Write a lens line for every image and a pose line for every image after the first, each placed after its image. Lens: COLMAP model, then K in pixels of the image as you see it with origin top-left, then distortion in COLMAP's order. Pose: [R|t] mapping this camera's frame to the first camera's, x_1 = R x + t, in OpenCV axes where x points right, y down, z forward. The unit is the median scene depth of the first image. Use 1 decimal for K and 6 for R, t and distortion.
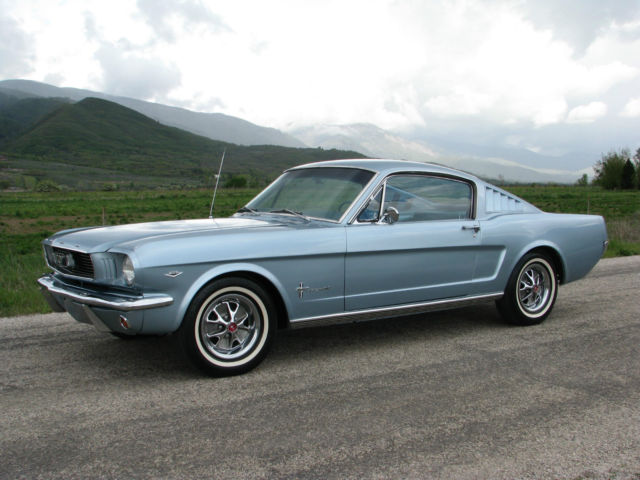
lens RADIAL K [[736.3, 0, 320.0], [0, 736.3, 240.0], [0, 0, 1]] dist [-0.132968, 0.305111]
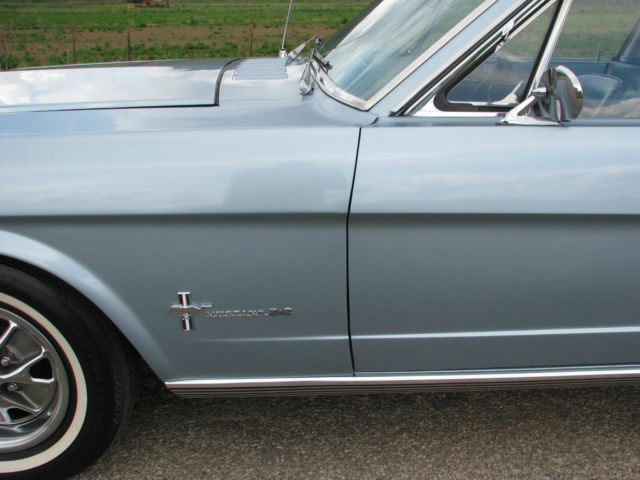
lens RADIAL K [[677.7, 0, 338.9], [0, 677.7, 240.9], [0, 0, 1]] dist [-0.188610, 0.229988]
pose [[0.852816, 0.191158, -0.485967, 0.182782], [-0.050893, 0.956587, 0.286969, -0.055829], [0.519726, -0.219999, 0.825521, 0.823509]]
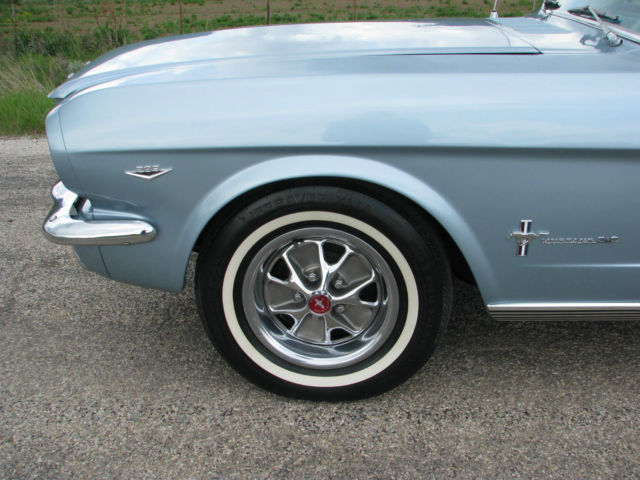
lens RADIAL K [[677.7, 0, 338.9], [0, 677.7, 240.9], [0, 0, 1]] dist [-0.188610, 0.229988]
pose [[0.798753, 0.225537, -0.557787, 0.091455], [-0.037625, 0.943992, 0.327817, -0.038881], [0.600481, -0.240858, 0.762503, 0.715016]]
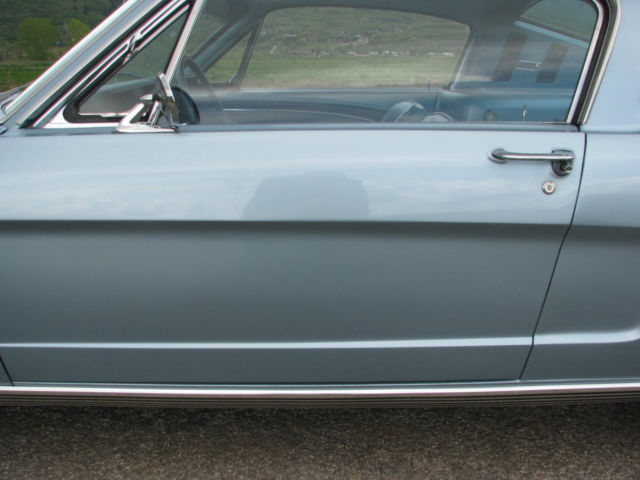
lens RADIAL K [[677.7, 0, 338.9], [0, 677.7, 240.9], [0, 0, 1]] dist [-0.188610, 0.229988]
pose [[0.831271, 0.153365, -0.534291, 0.345745], [-0.043963, 0.976314, 0.211846, -0.043681], [0.554126, -0.152613, 0.818324, 0.924430]]
